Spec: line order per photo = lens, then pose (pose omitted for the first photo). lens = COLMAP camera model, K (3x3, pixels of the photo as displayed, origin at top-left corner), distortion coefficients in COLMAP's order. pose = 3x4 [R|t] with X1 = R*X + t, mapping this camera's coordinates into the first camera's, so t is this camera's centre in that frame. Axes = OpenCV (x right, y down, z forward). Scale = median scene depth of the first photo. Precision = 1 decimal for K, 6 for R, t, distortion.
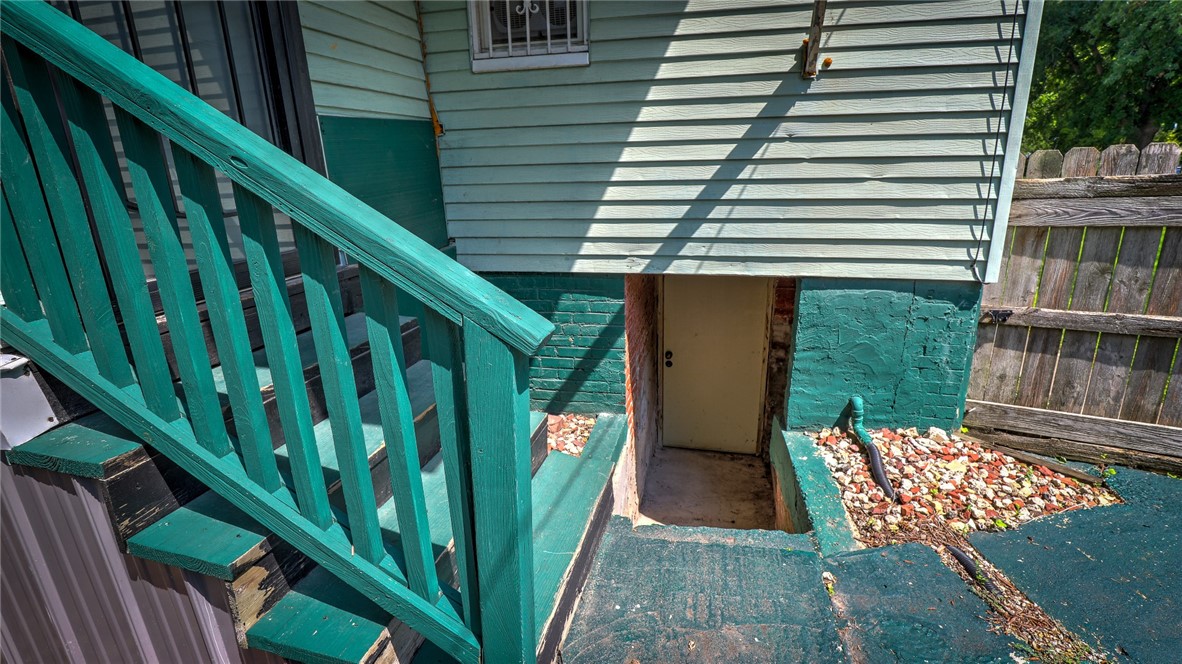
lens RADIAL K [[542.2, 0, 603.0], [0, 542.2, 331.4], [0, 0, 1]] dist [-0.032814, 0.000695]
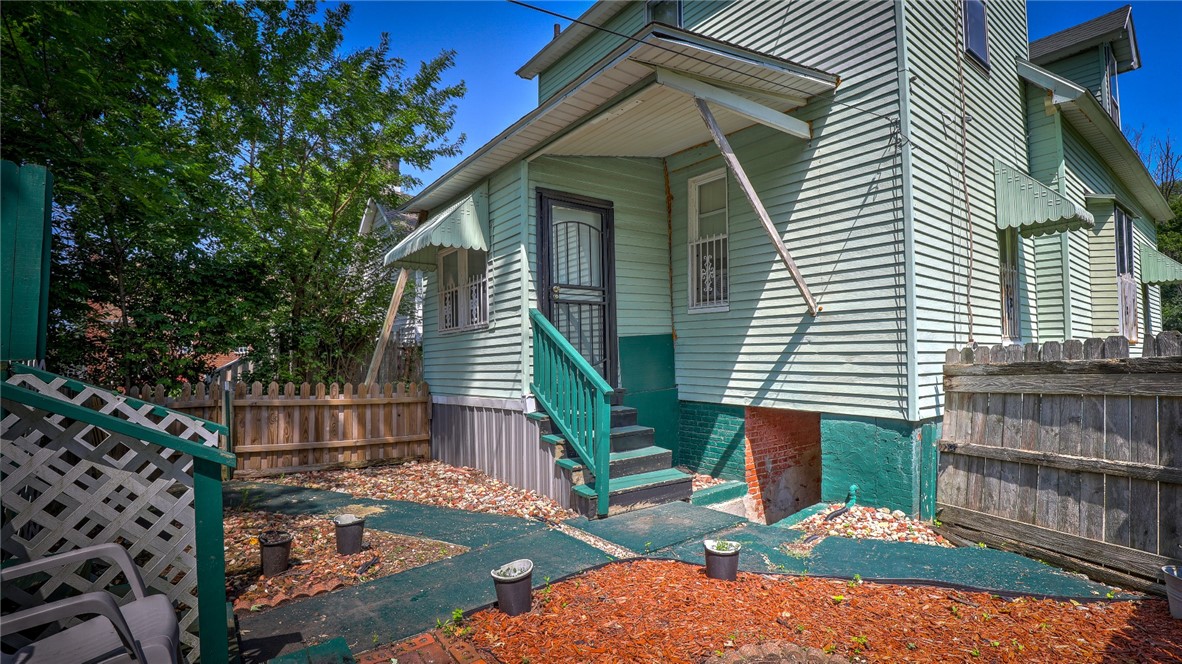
lens RADIAL K [[542.2, 0, 603.0], [0, 542.2, 331.4], [0, 0, 1]] dist [-0.032814, 0.000695]
pose [[0.762182, -0.010083, -0.647284, 1.021603], [-0.190429, 0.952148, -0.239064, 0.228454], [0.618720, 0.305472, 0.723790, -0.936483]]
